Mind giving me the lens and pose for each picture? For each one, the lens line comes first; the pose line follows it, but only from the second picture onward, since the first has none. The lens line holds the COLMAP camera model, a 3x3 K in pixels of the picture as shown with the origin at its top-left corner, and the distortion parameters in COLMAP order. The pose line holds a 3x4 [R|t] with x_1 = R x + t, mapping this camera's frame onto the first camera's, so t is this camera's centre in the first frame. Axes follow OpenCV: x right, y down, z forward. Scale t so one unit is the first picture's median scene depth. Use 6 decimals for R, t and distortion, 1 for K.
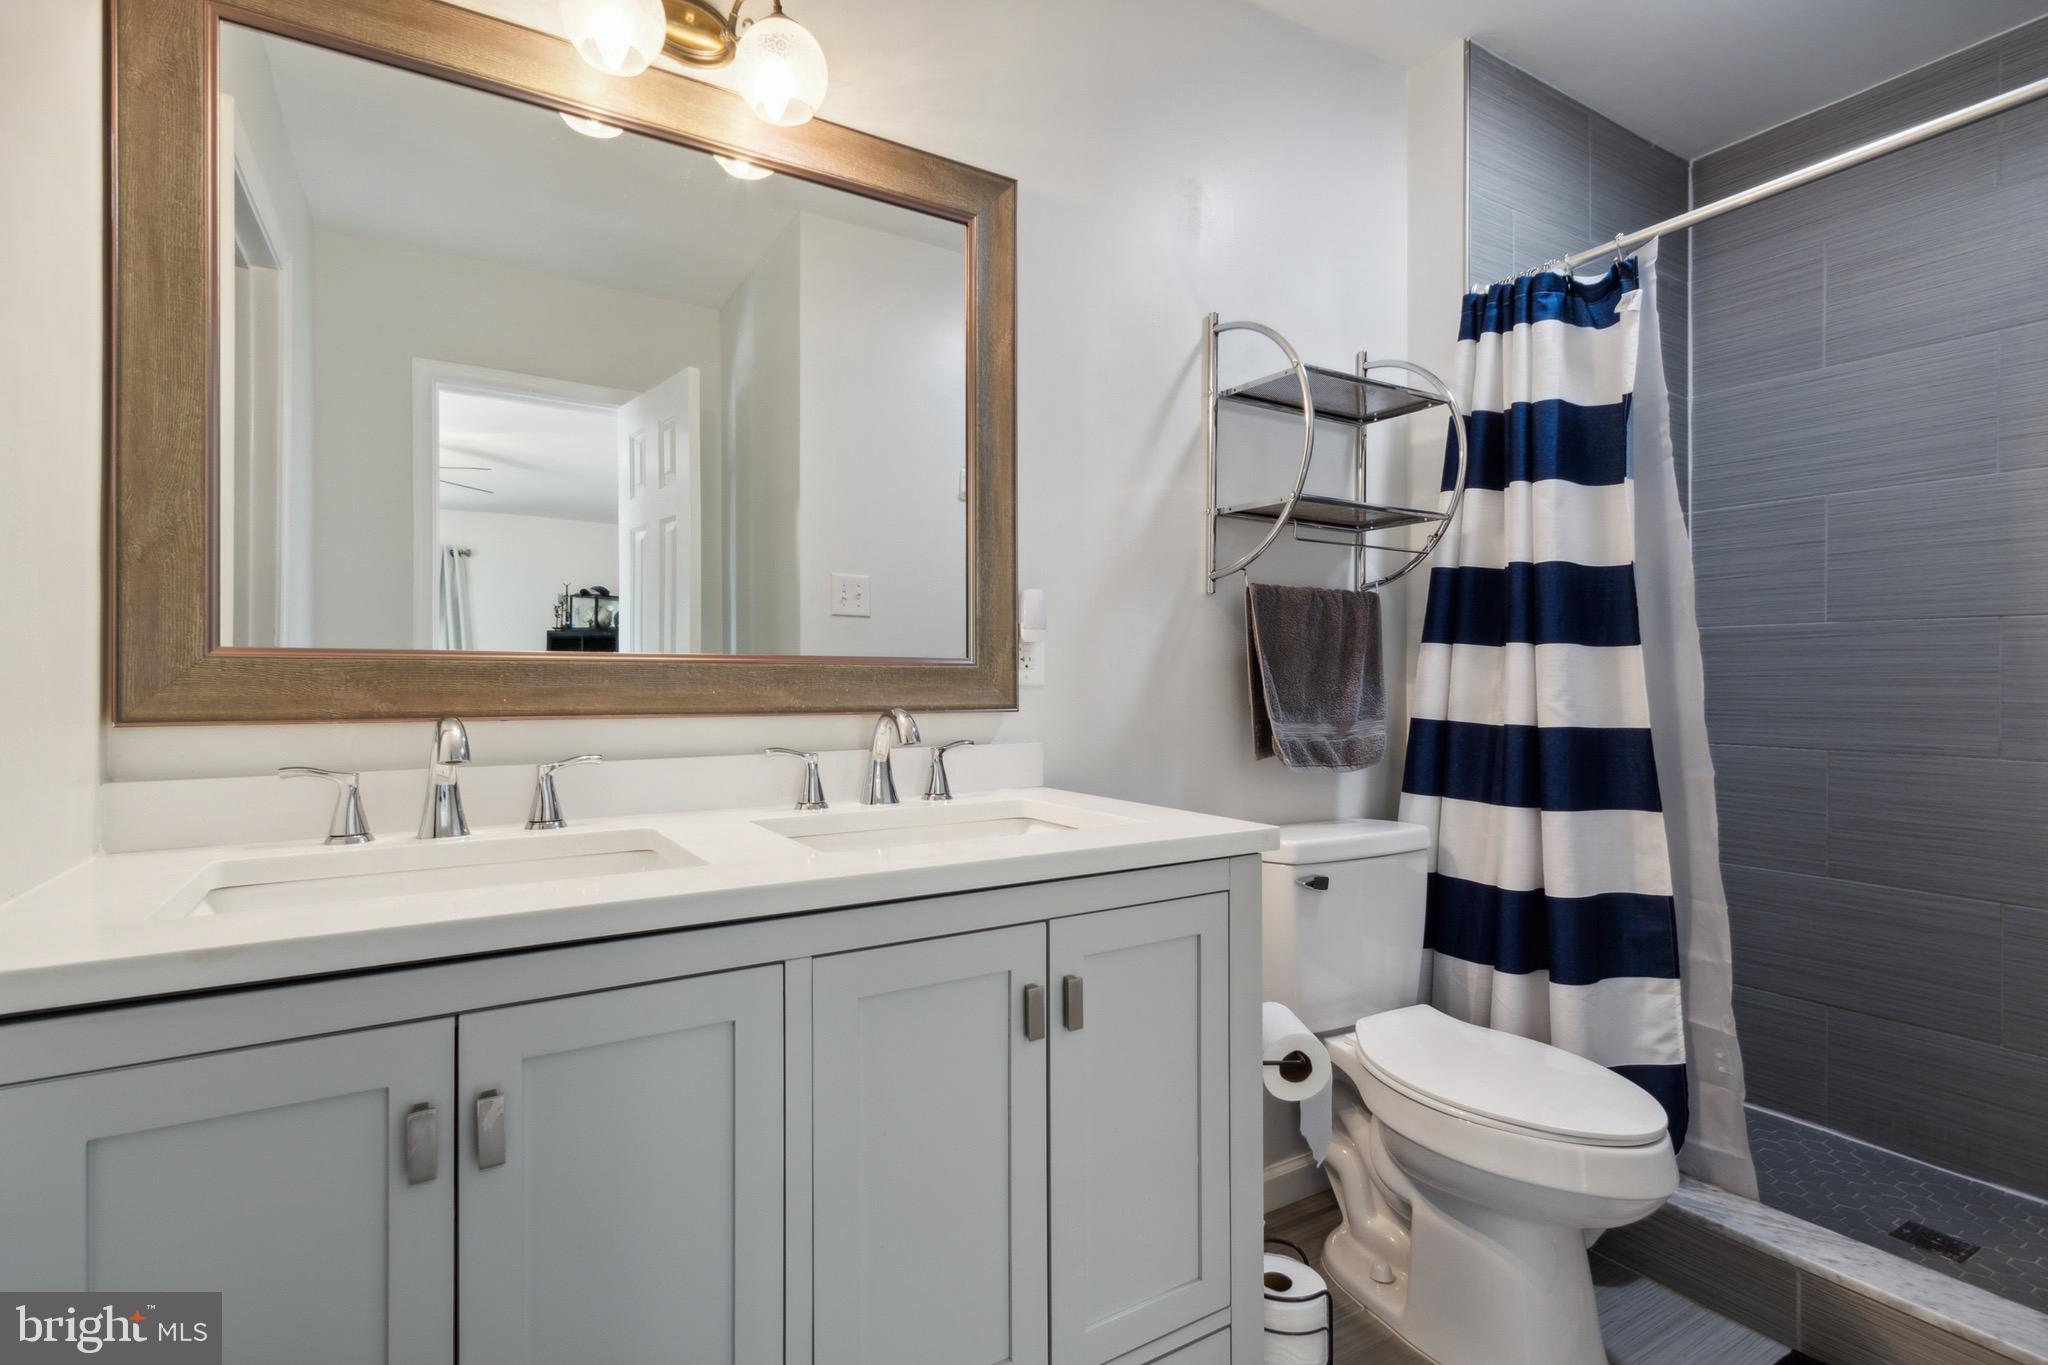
lens RADIAL K [[972.6, 0, 1023.8], [0, 972.6, 679.1], [0, 0, 1]] dist [0.005713, -0.002107]
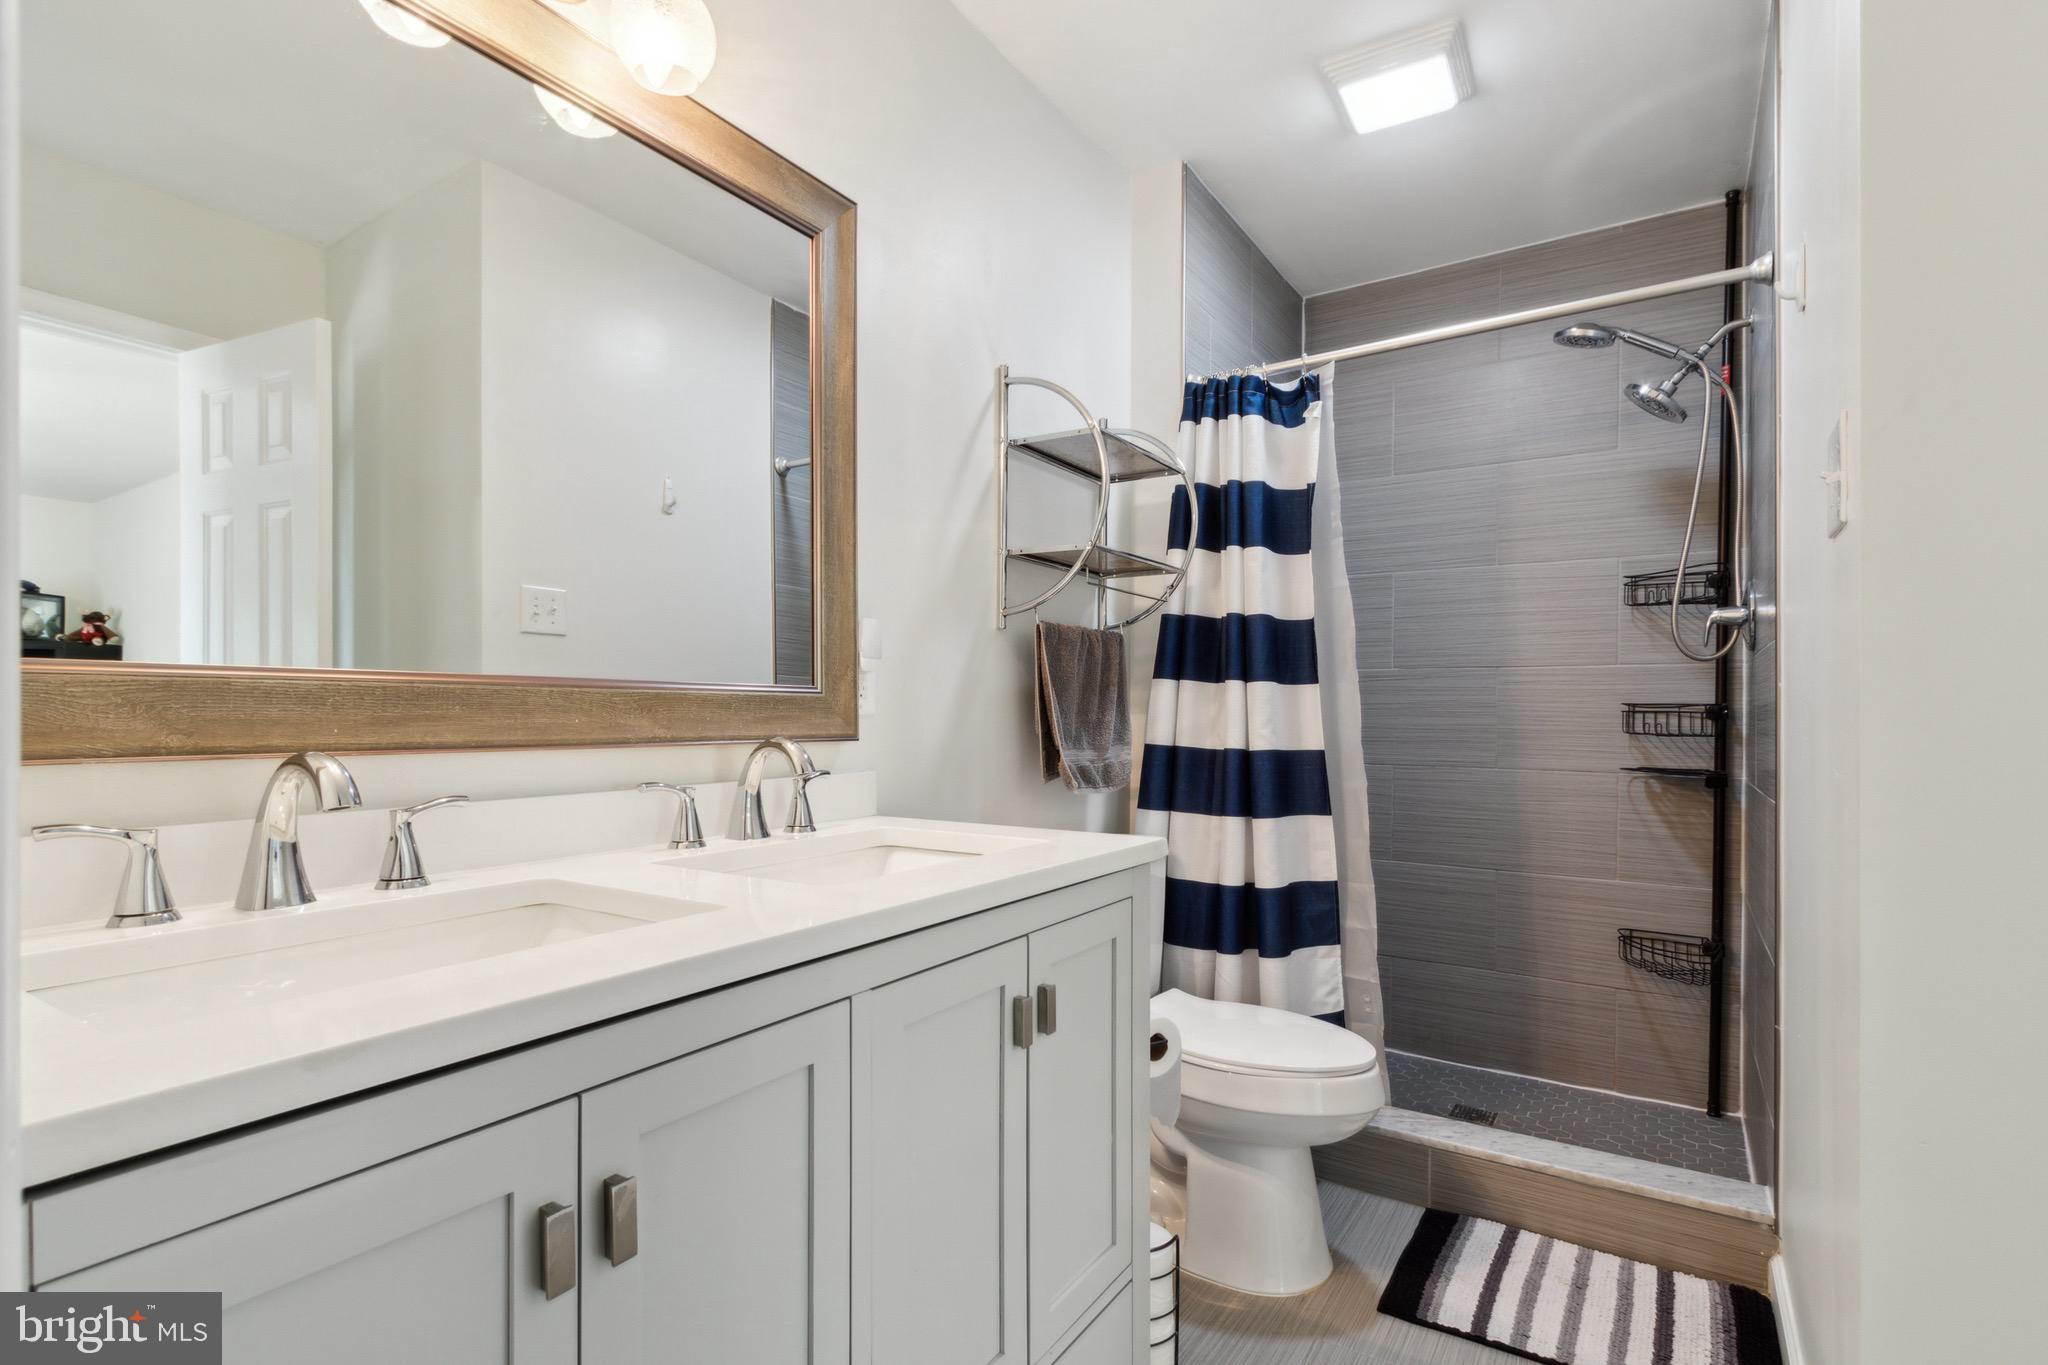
lens RADIAL K [[972.6, 0, 1034.7], [0, 972.6, 719.8], [0, 0, 1]] dist [0.005713, -0.002107]
pose [[0.901119, 0.000010, 0.433572, -0.247950], [-0.004246, 0.999952, 0.008803, 0.002149], [-0.433552, -0.009774, 0.901076, 0.023667]]
